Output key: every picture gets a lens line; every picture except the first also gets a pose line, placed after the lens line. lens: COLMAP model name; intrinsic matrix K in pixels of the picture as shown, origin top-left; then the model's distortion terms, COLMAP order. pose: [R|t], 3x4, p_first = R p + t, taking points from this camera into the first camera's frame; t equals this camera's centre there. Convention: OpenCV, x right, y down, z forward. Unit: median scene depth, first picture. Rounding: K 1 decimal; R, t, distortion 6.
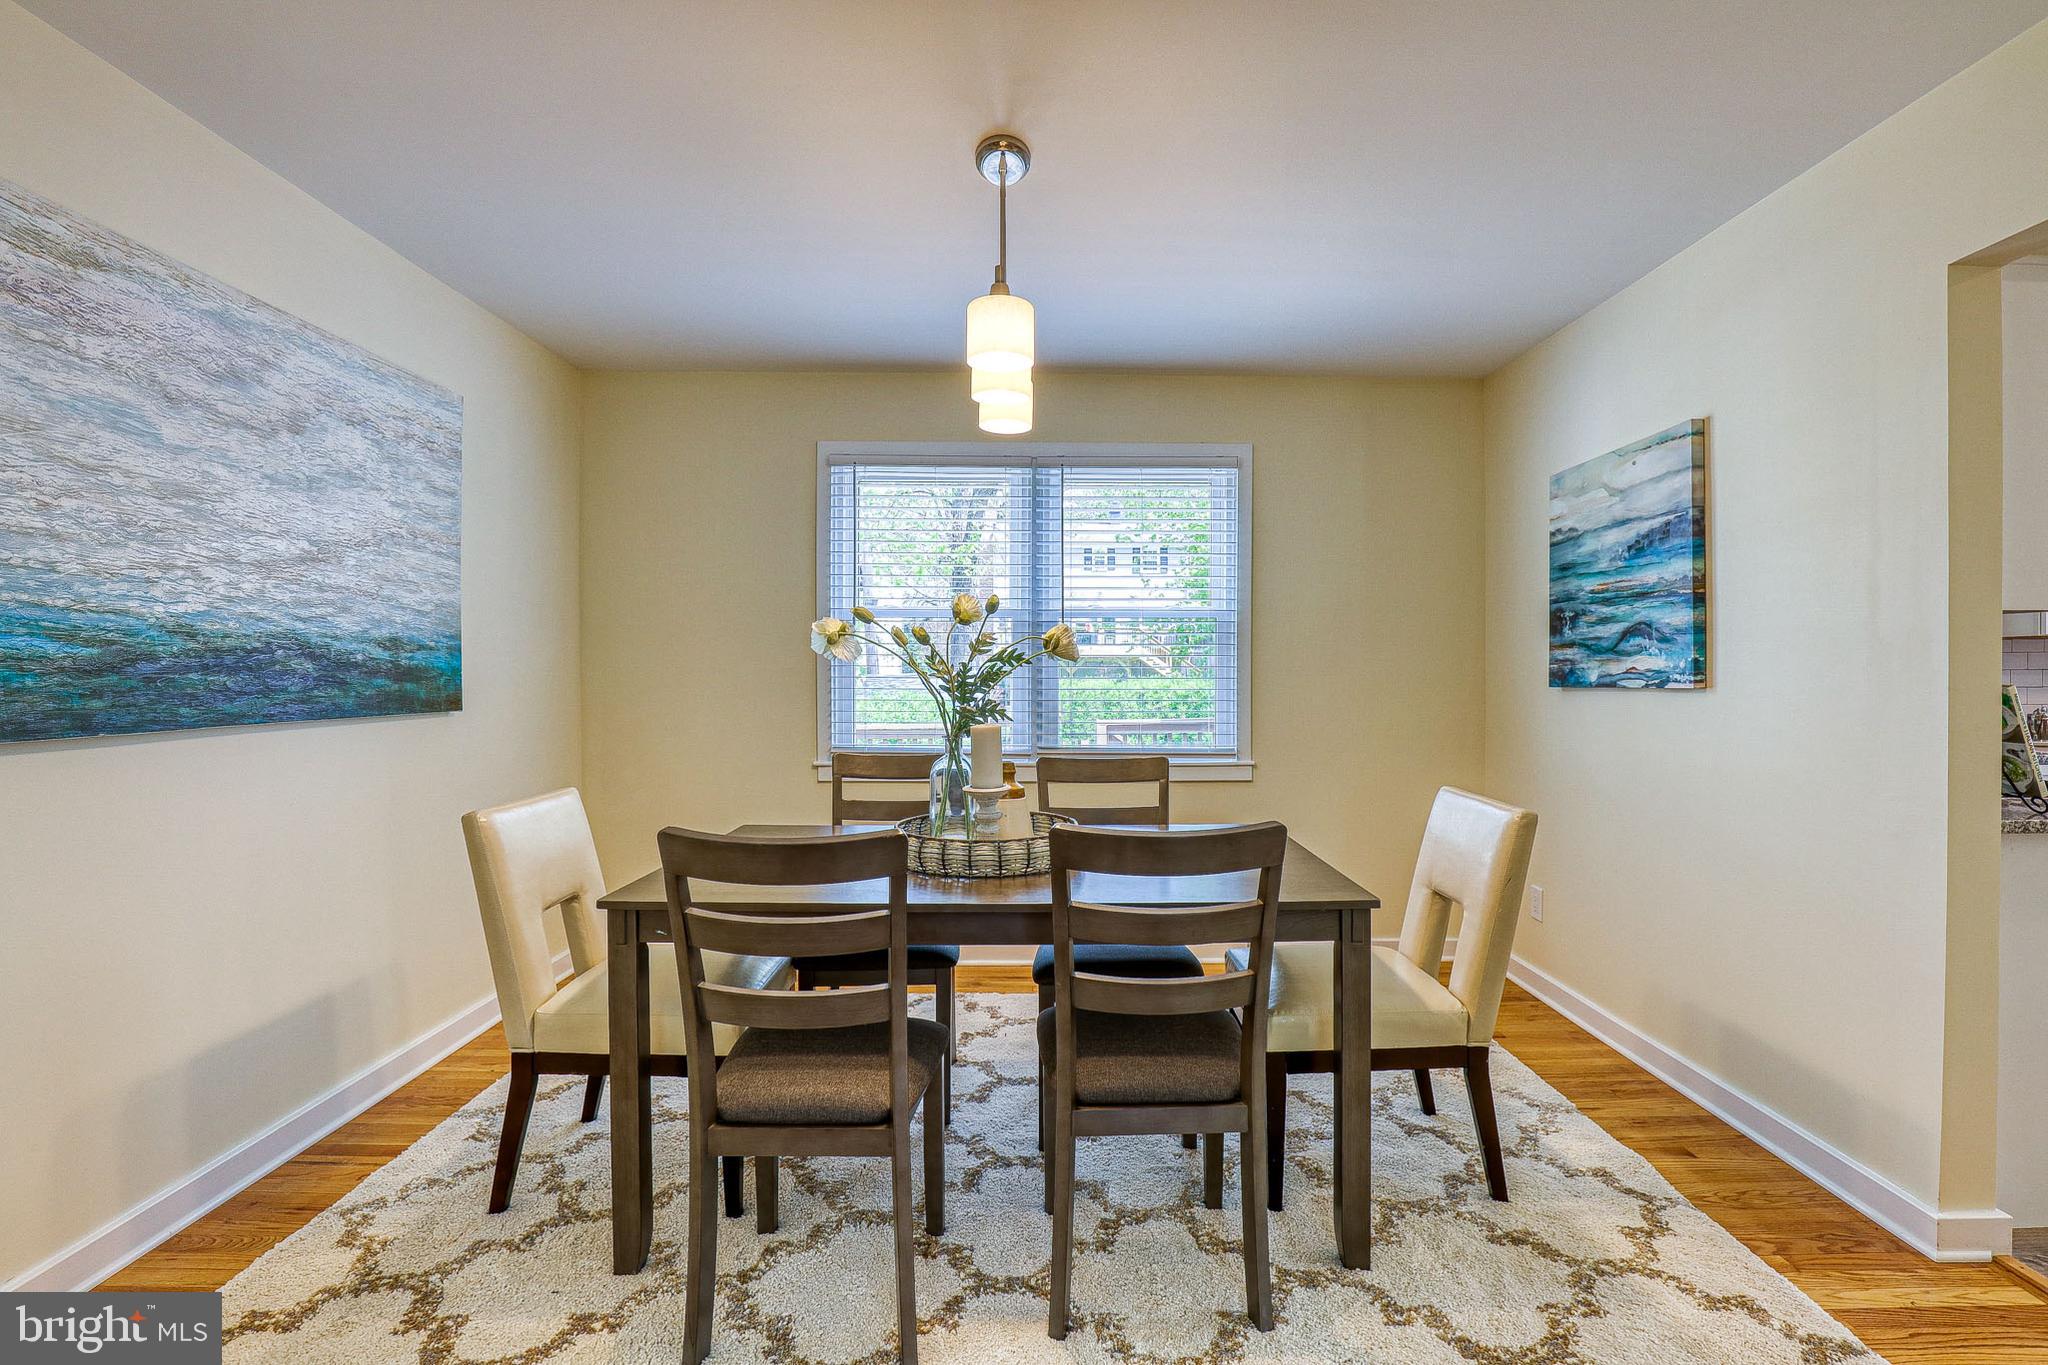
lens RADIAL K [[963.7, 0, 1029.2], [0, 963.7, 669.5], [0, 0, 1]] dist [-0.002857, 0.000104]
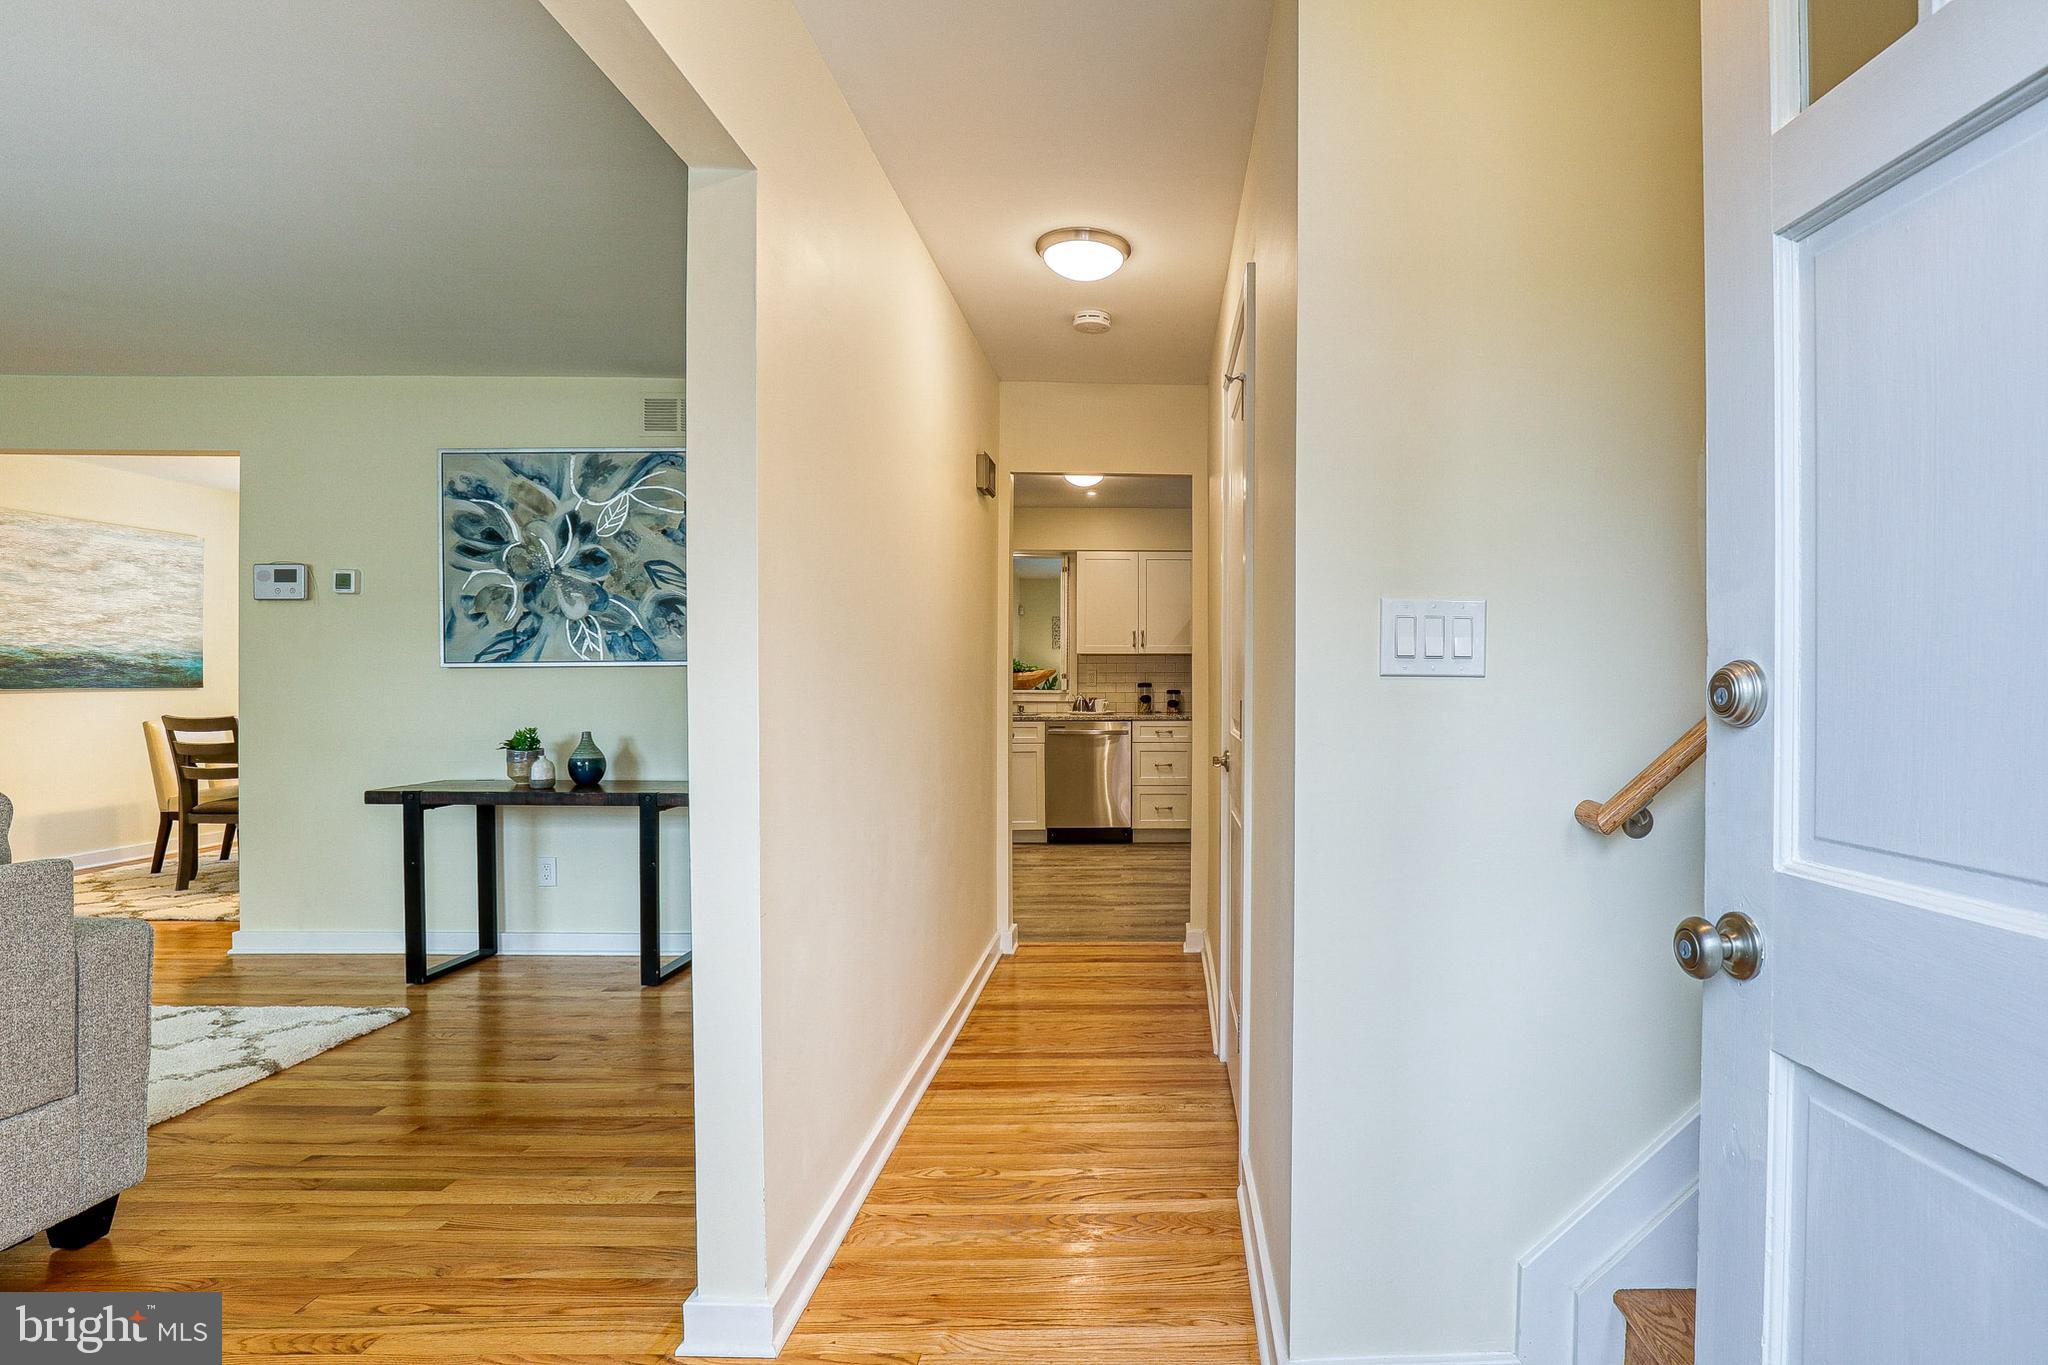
lens RADIAL K [[1007.9, 0, 1200.0], [0, 1007.9, 685.8], [0, 0, 1]] dist [-0.034438, 0.006757]
pose [[0.999185, 0.005734, 0.039954, 1.910333], [-0.005970, 0.999965, 0.005803, 0.016140], [-0.039919, -0.006037, 0.999185, -1.557710]]
